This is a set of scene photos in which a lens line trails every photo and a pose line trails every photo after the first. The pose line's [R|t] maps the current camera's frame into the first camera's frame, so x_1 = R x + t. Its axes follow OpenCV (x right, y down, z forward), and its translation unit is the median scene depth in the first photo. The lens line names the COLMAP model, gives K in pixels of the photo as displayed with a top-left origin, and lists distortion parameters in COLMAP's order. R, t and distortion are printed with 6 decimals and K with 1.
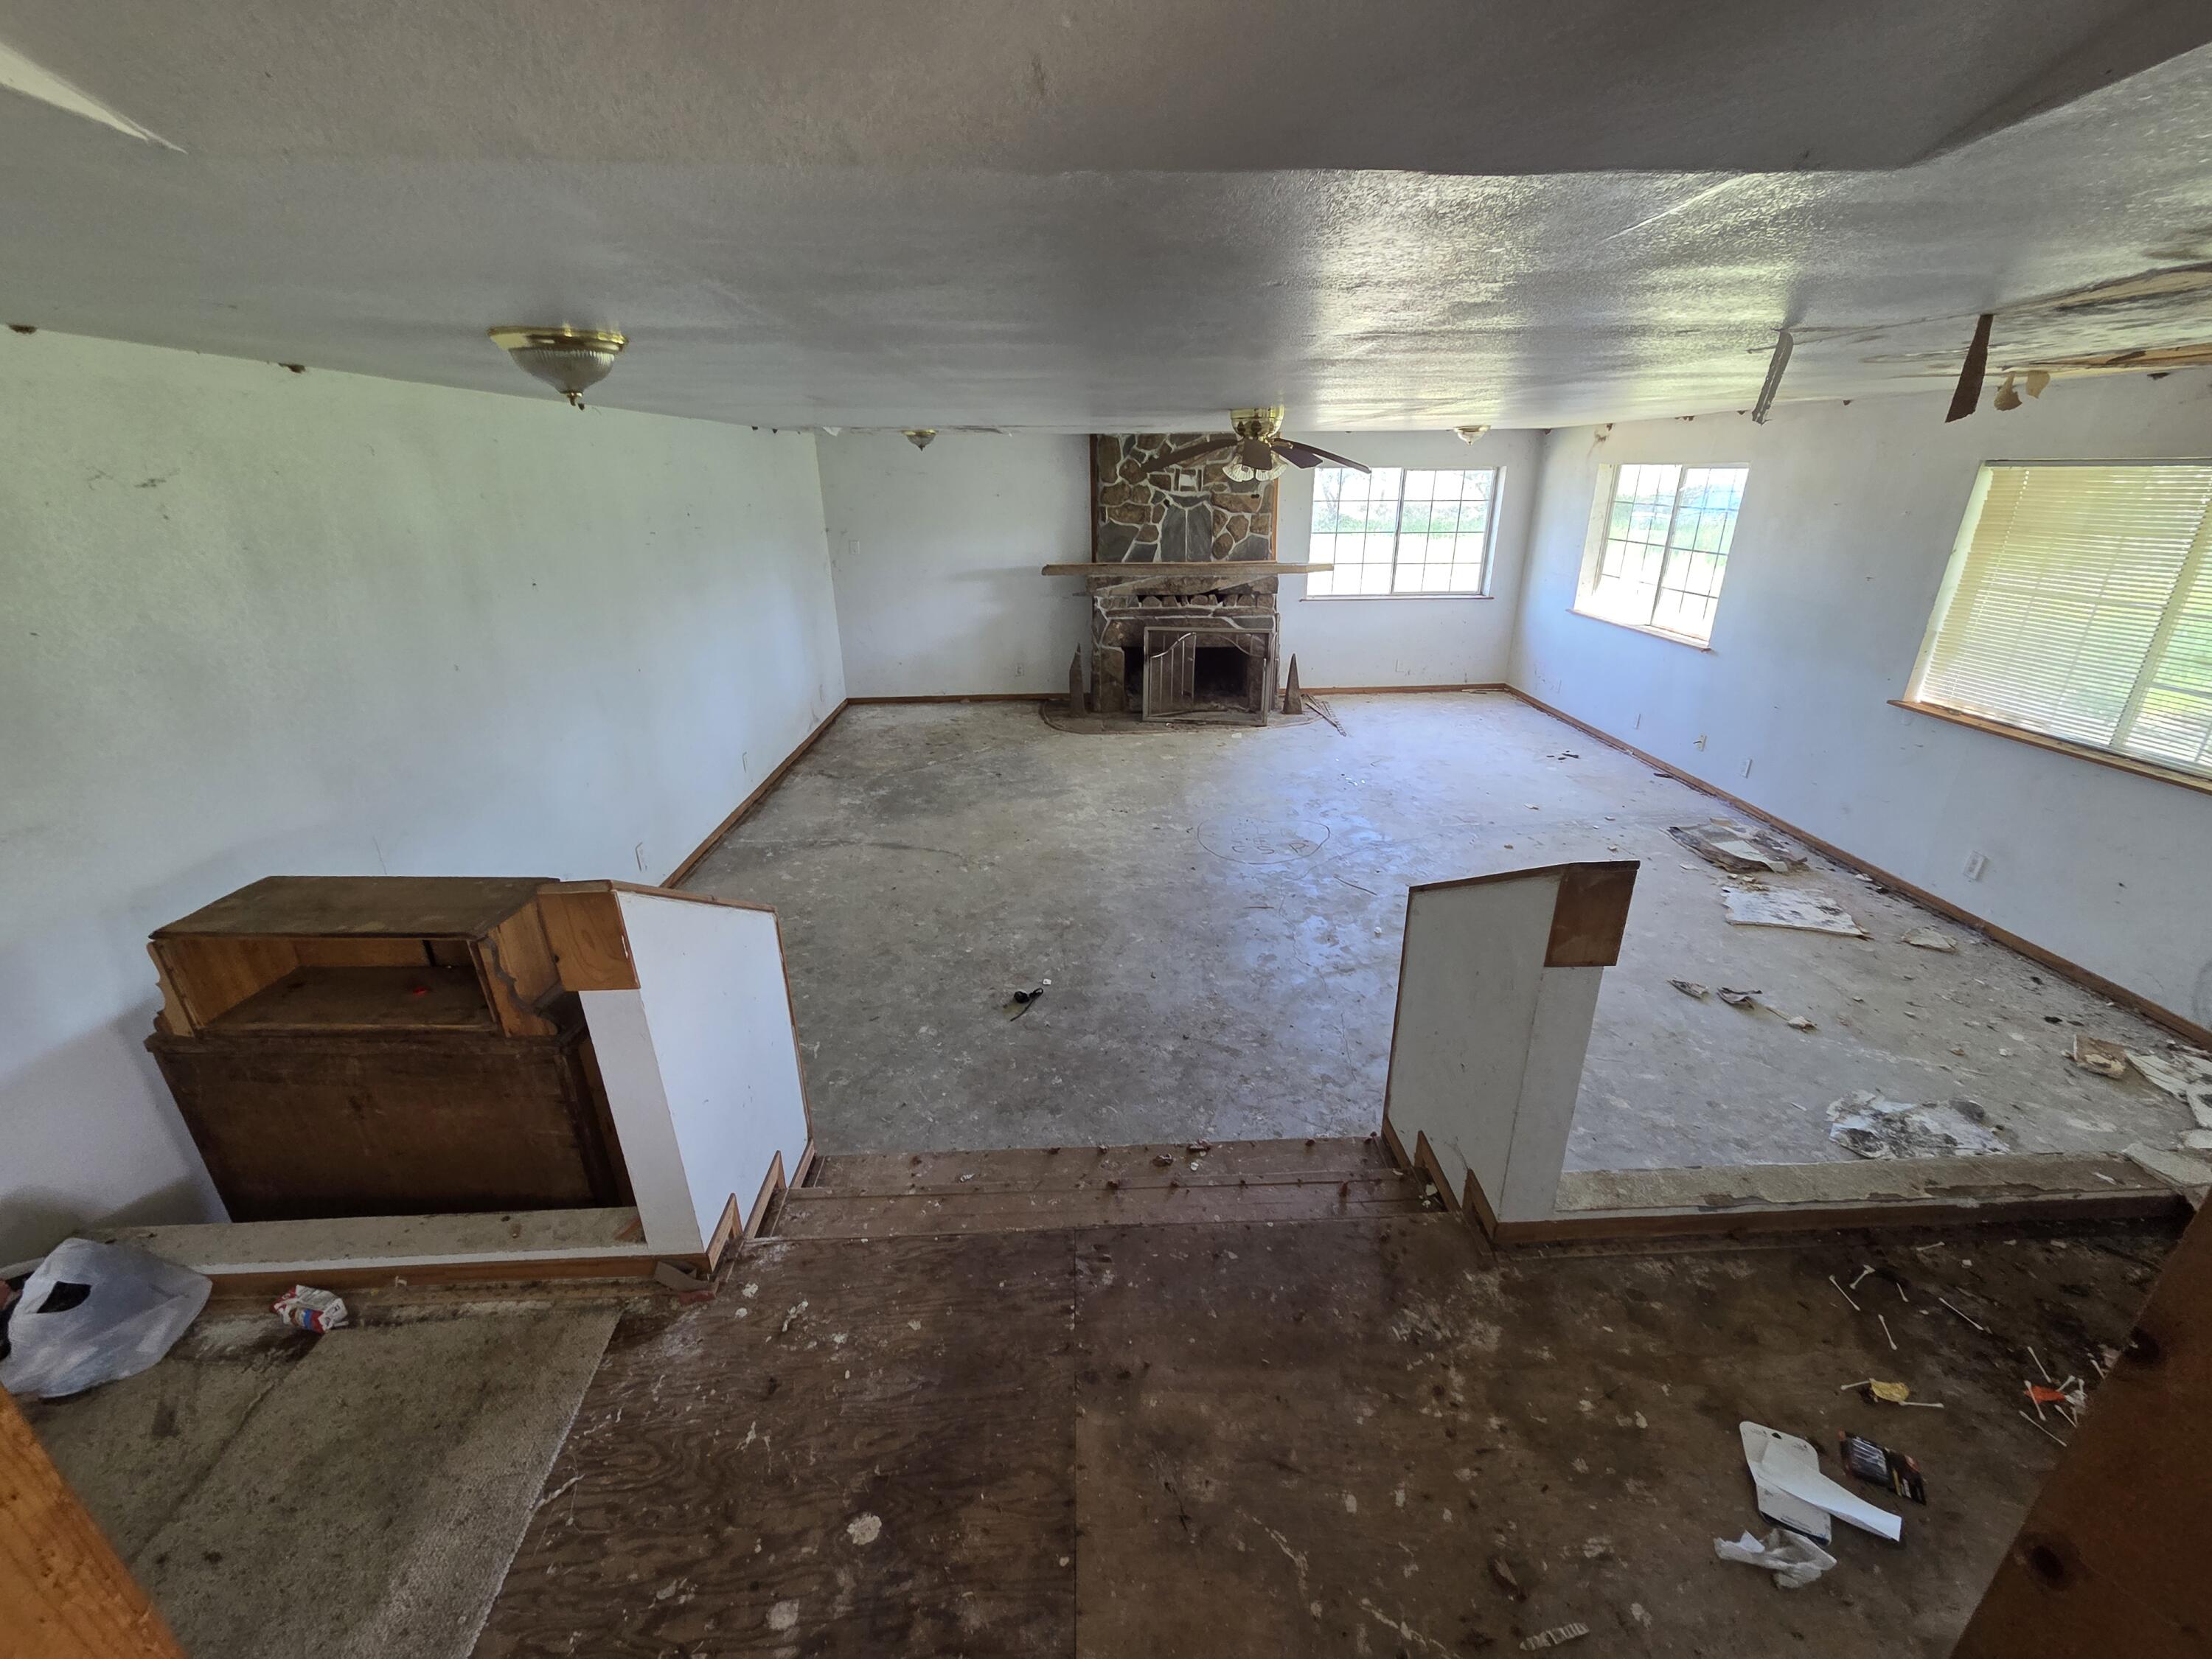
lens RADIAL K [[907.1, 0, 1111.7], [0, 907.1, 825.0], [0, 0, 1]] dist [0.005224, -0.000845]
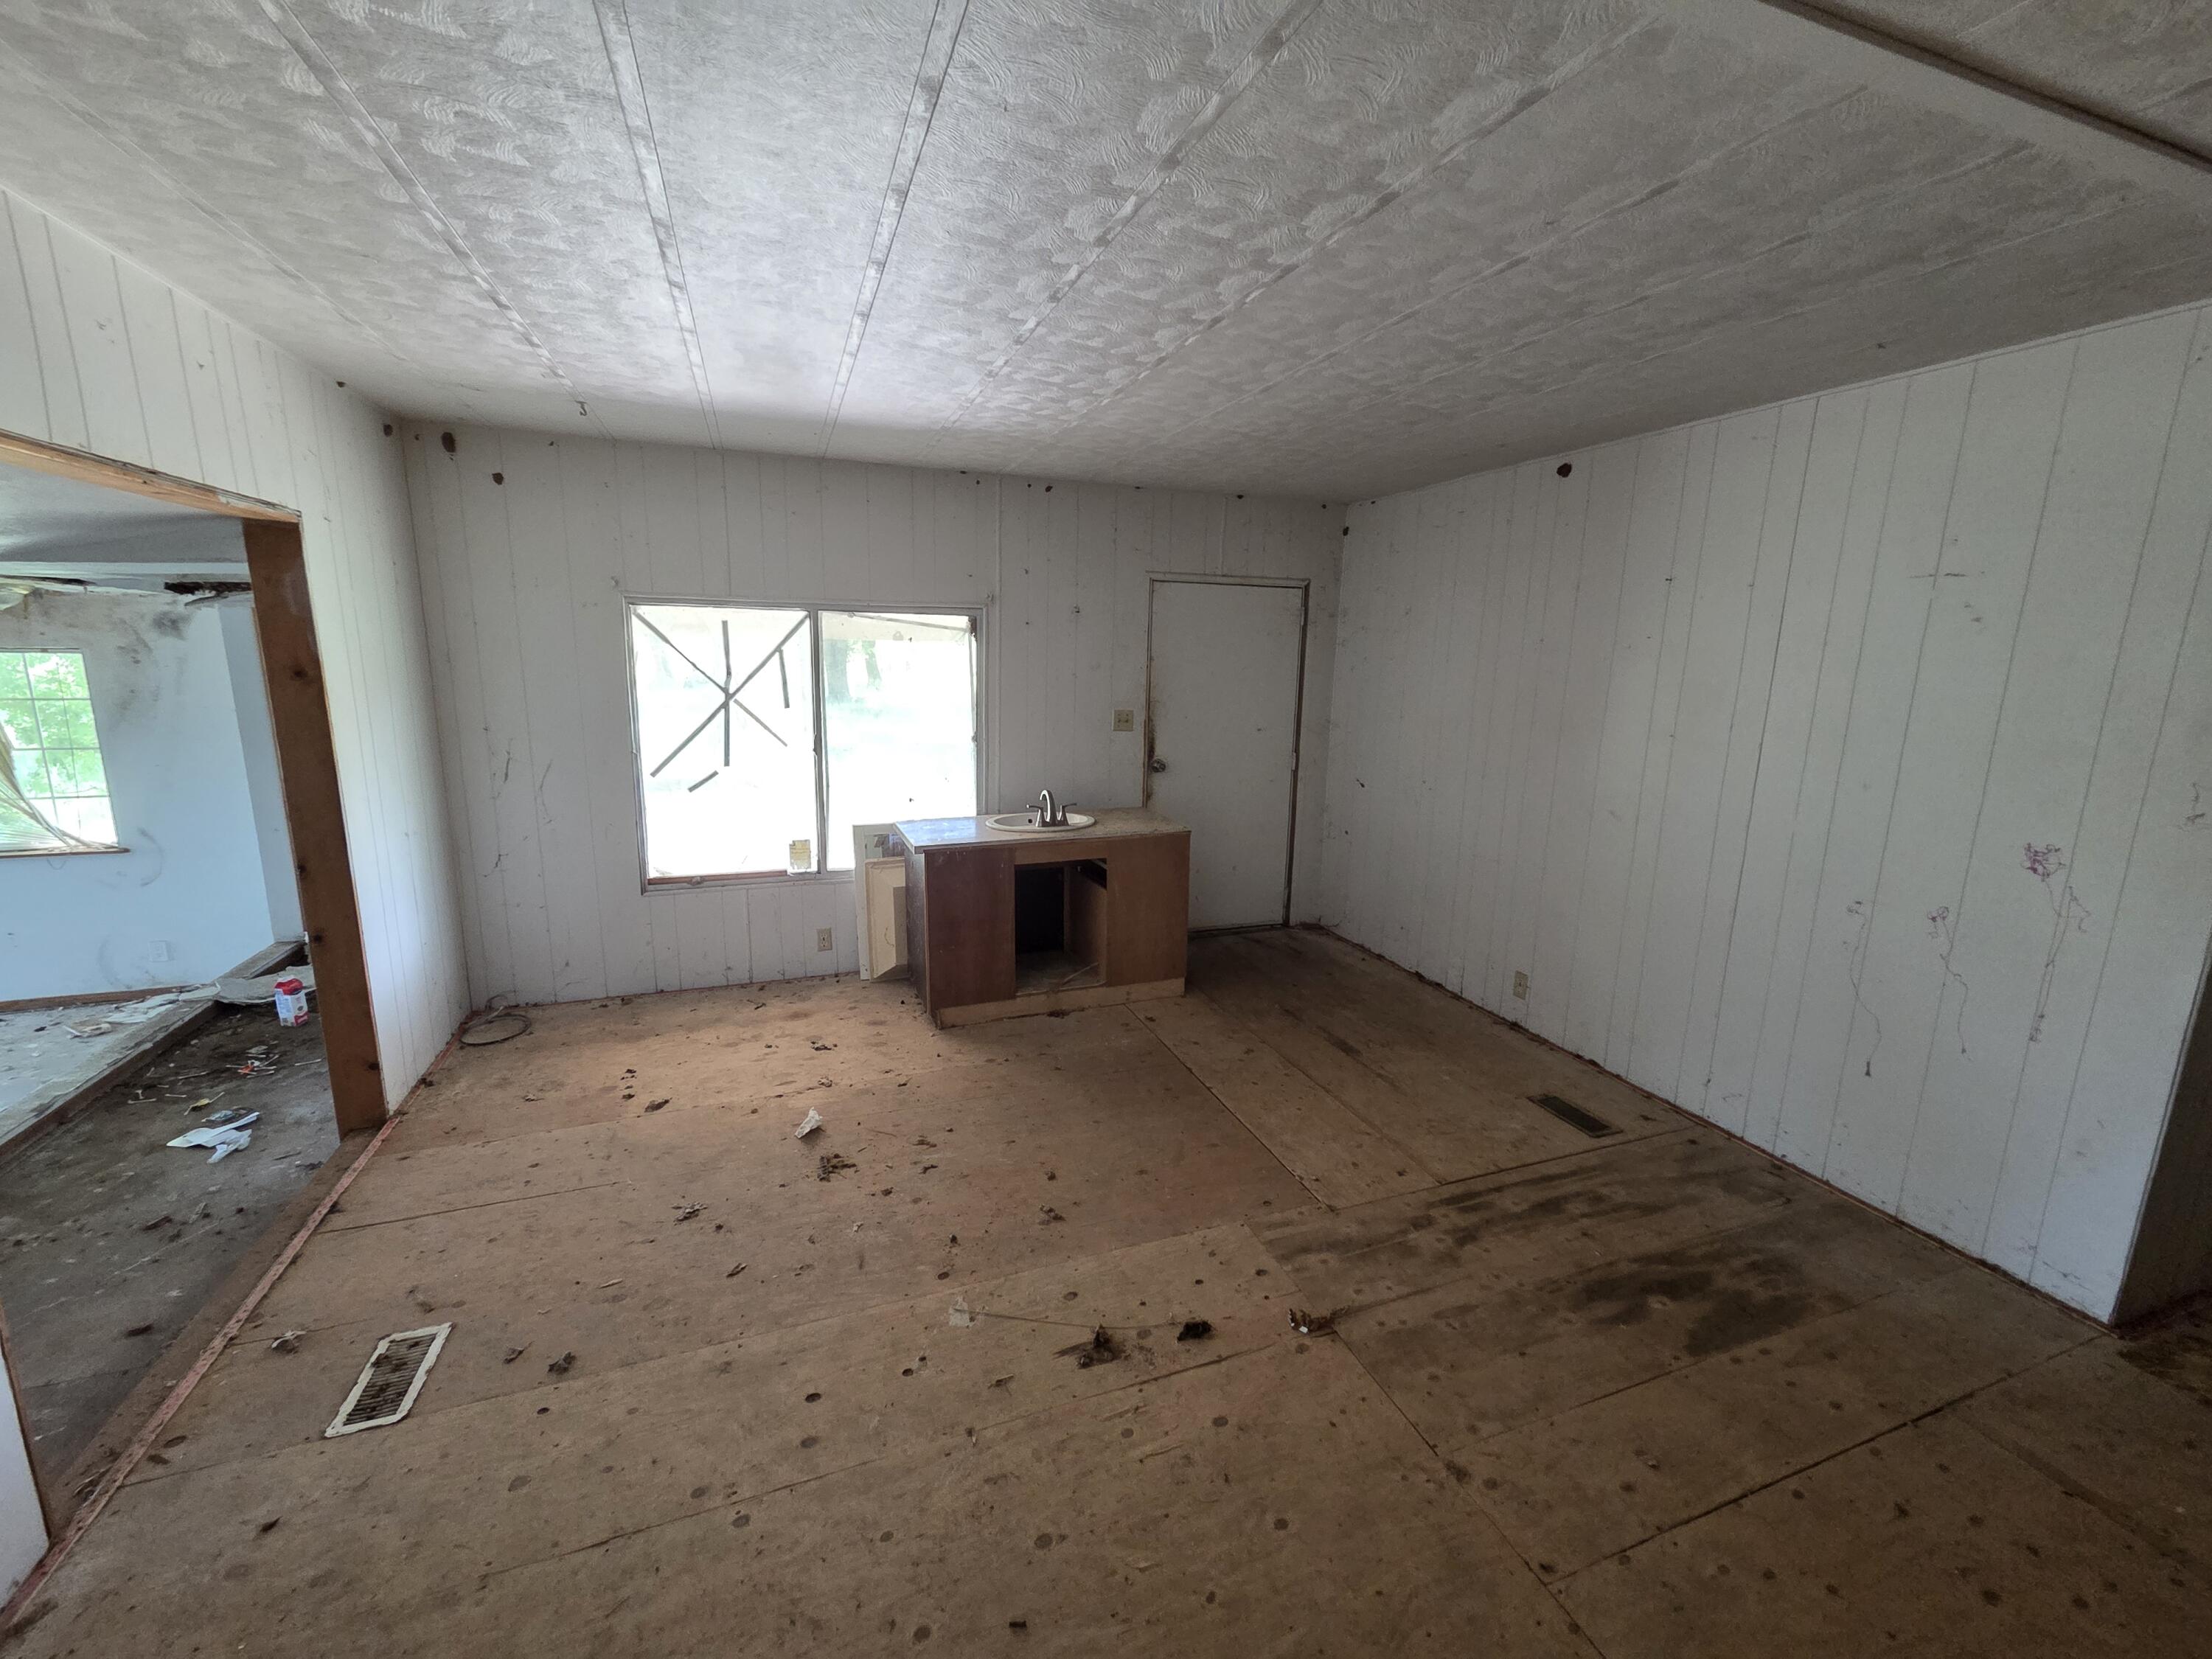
lens RADIAL K [[907.1, 0, 1104.7], [0, 907.1, 820.7], [0, 0, 1]] dist [0.005224, -0.000845]
pose [[-0.310072, -0.177109, 0.934071, -0.643462], [0.336330, 0.898526, 0.282017, 0.073379], [-0.889234, 0.401601, -0.219041, -0.239920]]
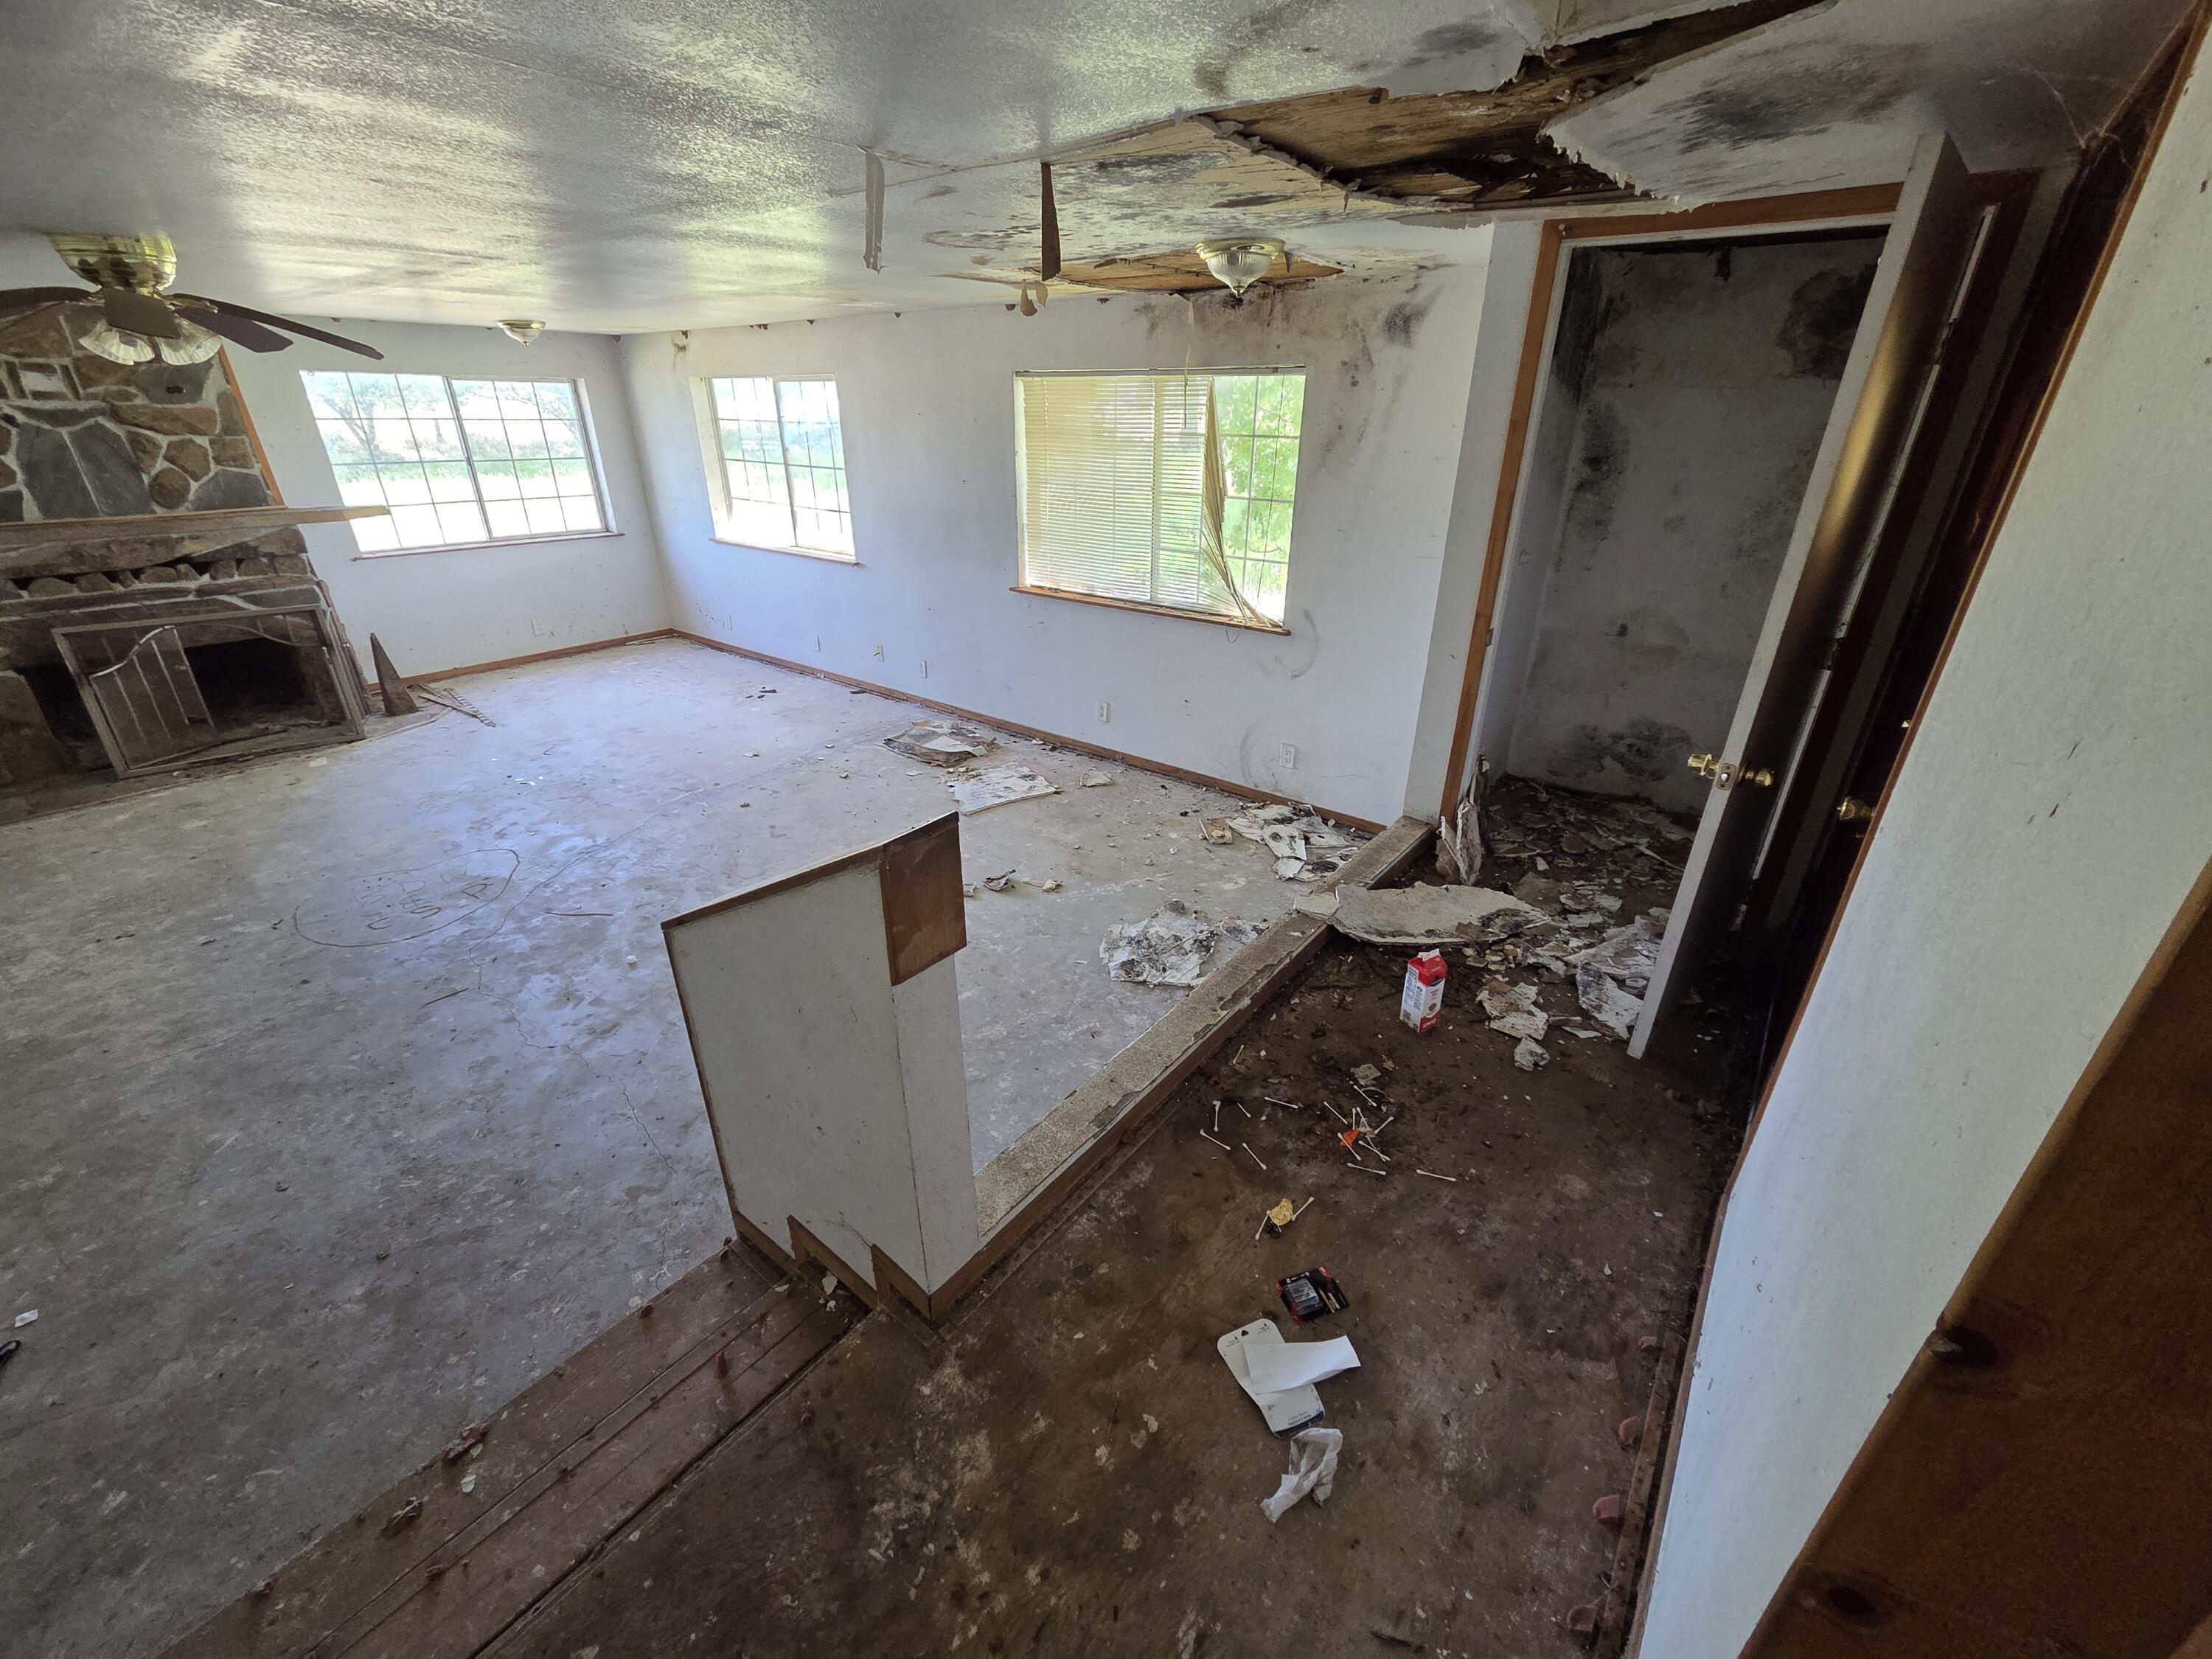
lens RADIAL K [[907.1, 0, 1113.8], [0, 907.1, 826.9], [0, 0, 1]] dist [0.005224, -0.000845]
pose [[0.644946, -0.311712, 0.697768, 0.054199], [0.268232, 0.947280, 0.175249, -0.019820], [-0.715609, 0.074138, 0.694556, 0.158756]]
